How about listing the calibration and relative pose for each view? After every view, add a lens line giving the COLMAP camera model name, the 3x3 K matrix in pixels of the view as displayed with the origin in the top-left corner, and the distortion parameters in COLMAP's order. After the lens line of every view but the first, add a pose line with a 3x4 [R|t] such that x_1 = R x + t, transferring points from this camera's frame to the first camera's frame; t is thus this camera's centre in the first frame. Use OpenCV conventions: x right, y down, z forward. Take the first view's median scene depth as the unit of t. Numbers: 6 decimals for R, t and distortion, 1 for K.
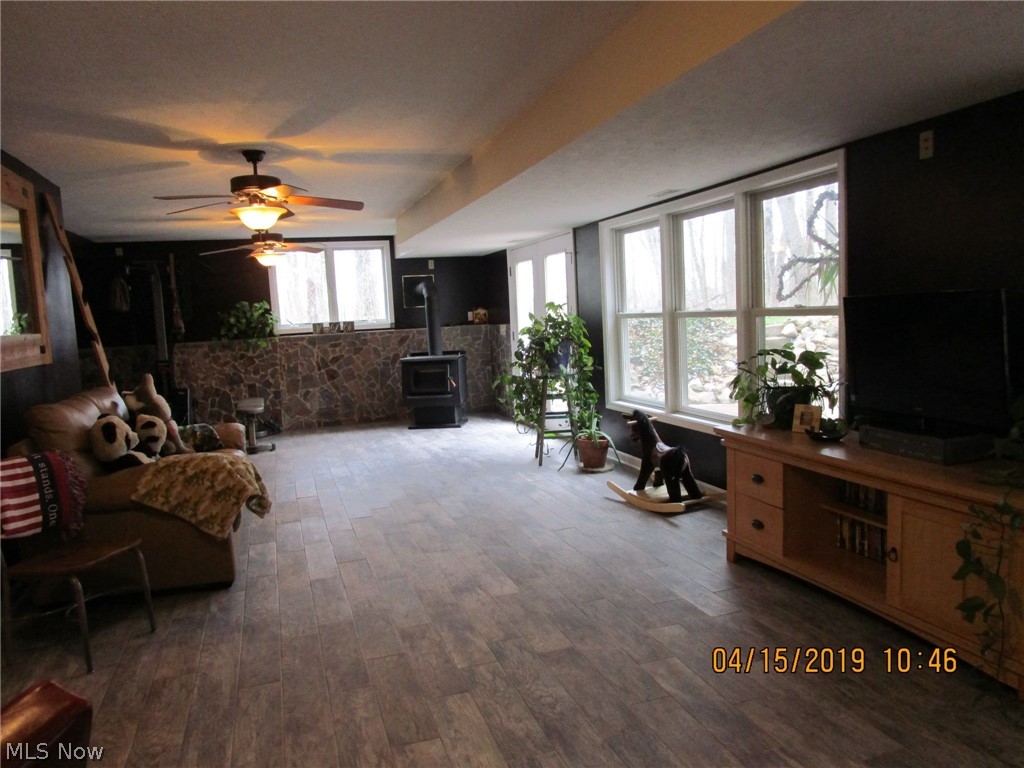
lens RADIAL K [[741.1, 0, 510.7], [0, 741.1, 384.9], [0, 0, 1]] dist [-0.029134, -0.004242]
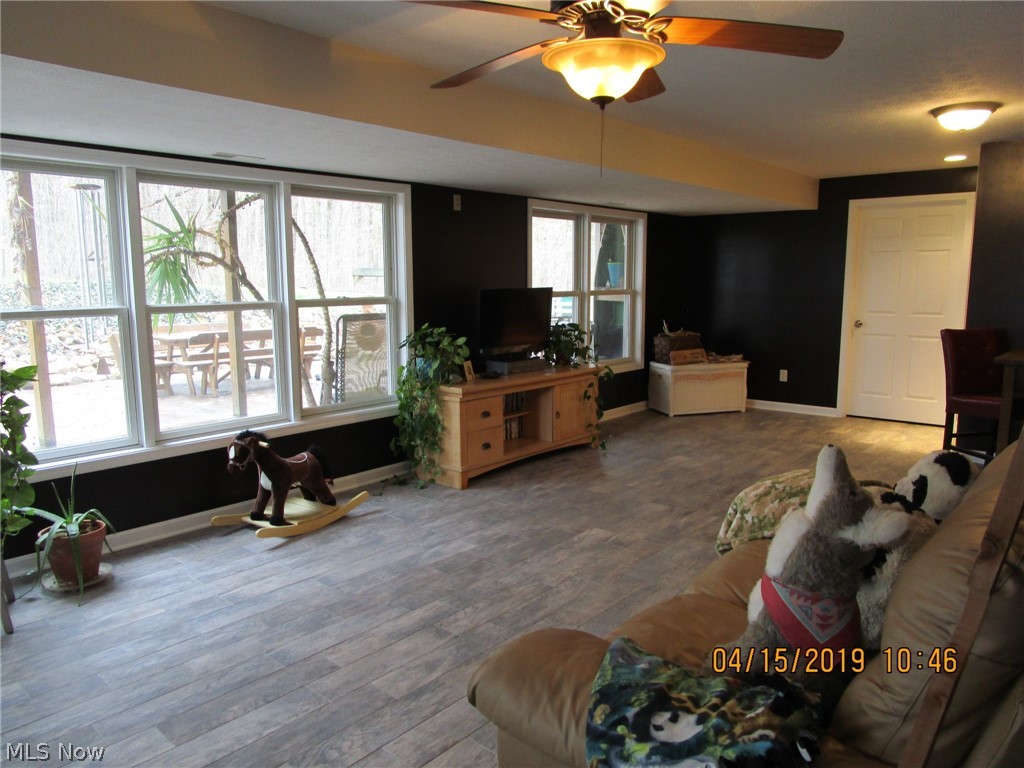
lens RADIAL K [[741.1, 0, 510.9], [0, 741.1, 382.6], [0, 0, 1]] dist [-0.029134, -0.004242]
pose [[-0.518323, -0.075231, 0.851870, -0.788326], [0.113144, 0.981334, 0.155508, -0.131430], [-0.847667, 0.176988, -0.500136, 1.431600]]
